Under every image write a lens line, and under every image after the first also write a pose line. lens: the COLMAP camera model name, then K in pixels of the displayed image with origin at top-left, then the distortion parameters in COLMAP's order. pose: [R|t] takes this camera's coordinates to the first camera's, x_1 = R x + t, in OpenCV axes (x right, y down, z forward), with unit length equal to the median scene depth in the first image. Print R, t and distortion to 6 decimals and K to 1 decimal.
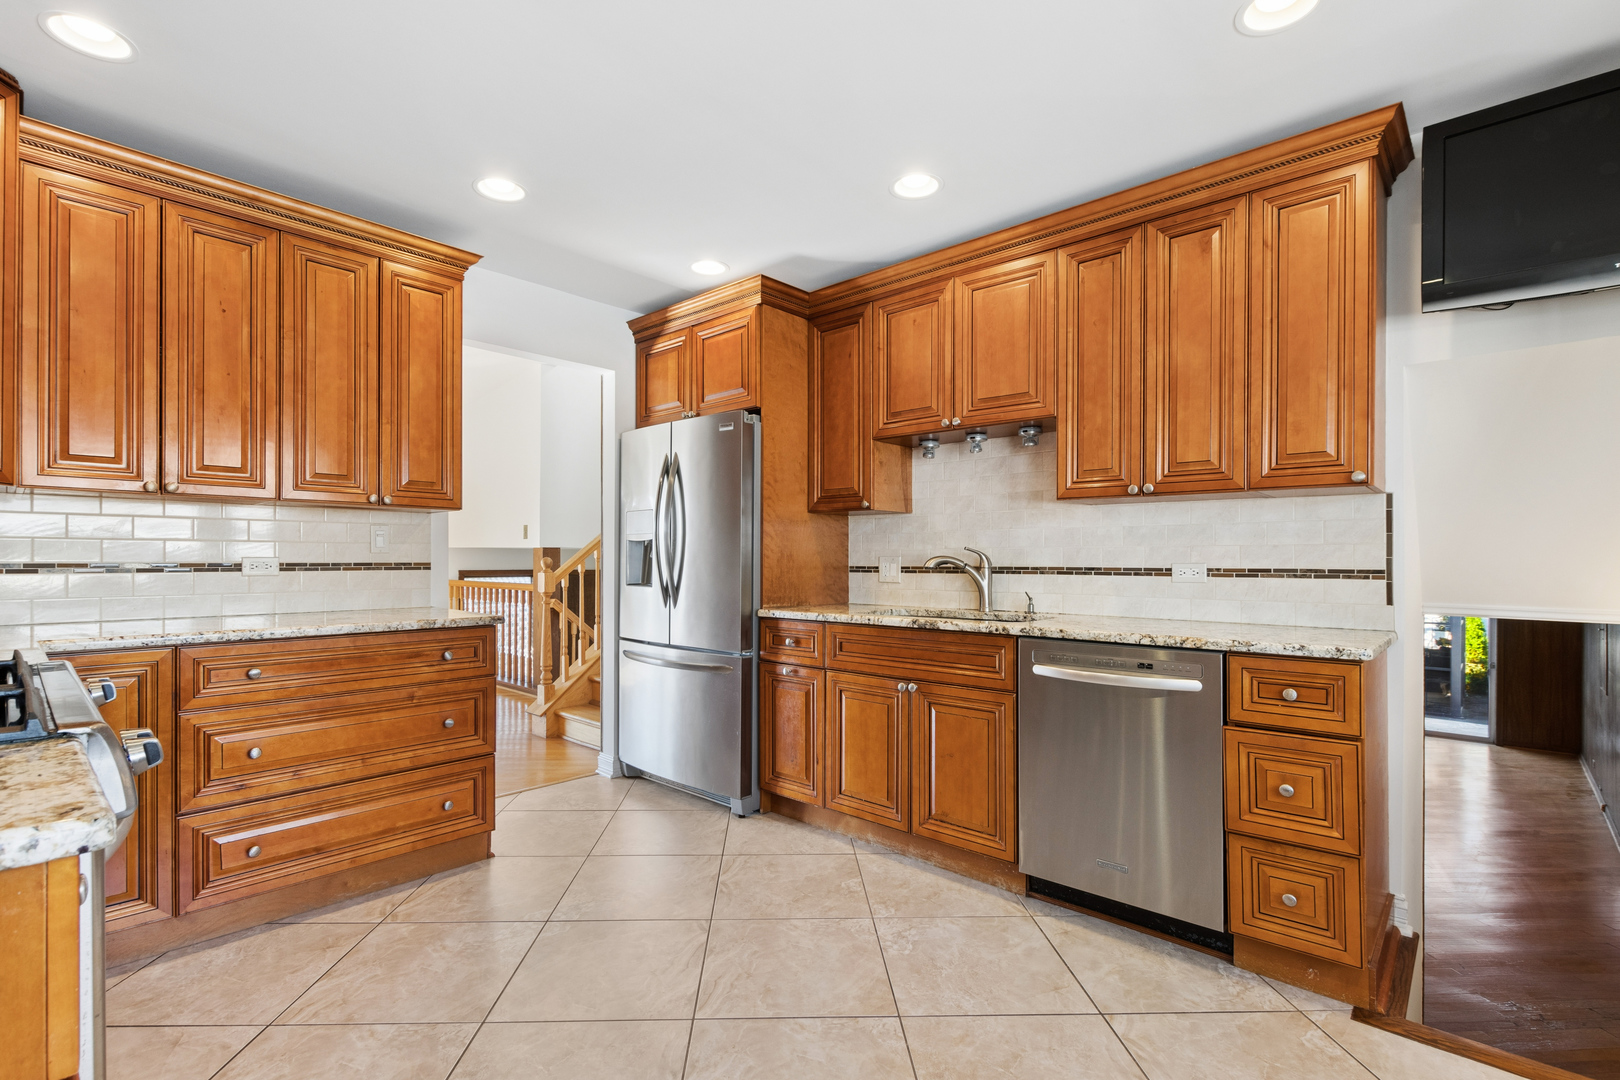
lens RADIAL K [[747.5, 0, 808.1], [0, 747.5, 561.1], [0, 0, 1]] dist [-0.000225, -0.000046]
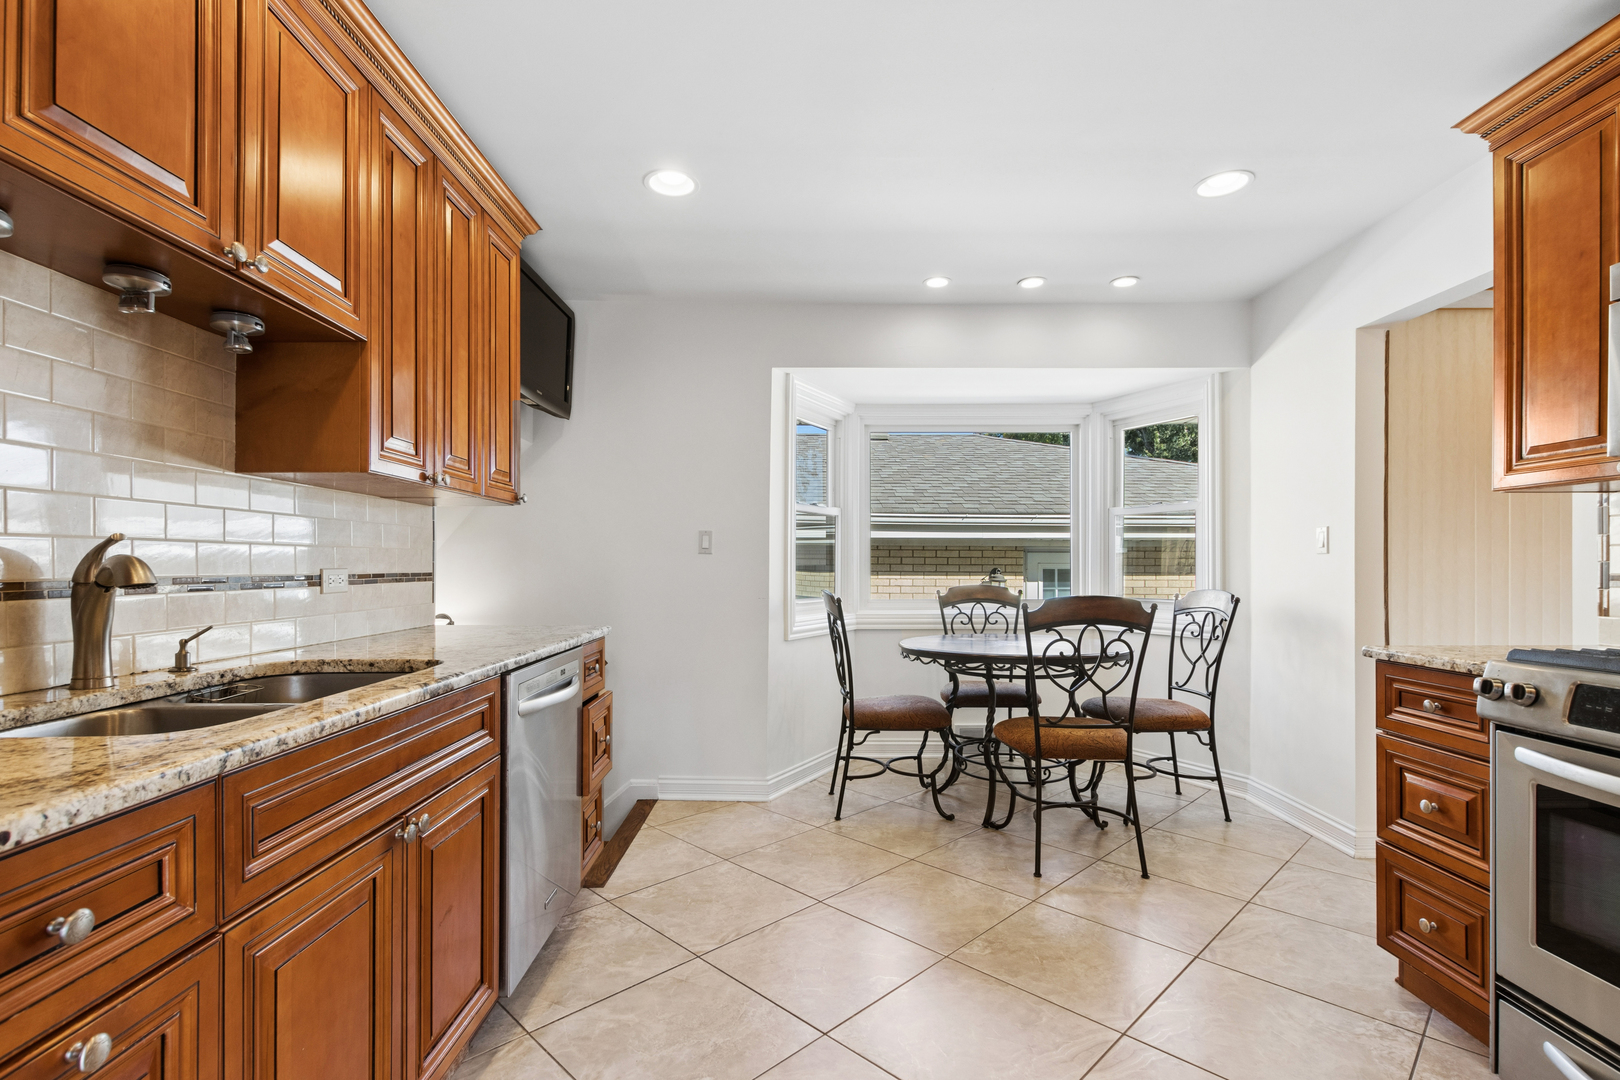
lens RADIAL K [[747.5, 0, 808.1], [0, 747.5, 561.1], [0, 0, 1]] dist [-0.000225, -0.000046]
pose [[-0.674167, 0.004034, 0.738568, -0.441464], [0.003556, 0.999991, -0.002216, -0.001525], [-0.738571, 0.001132, -0.674175, 1.263091]]
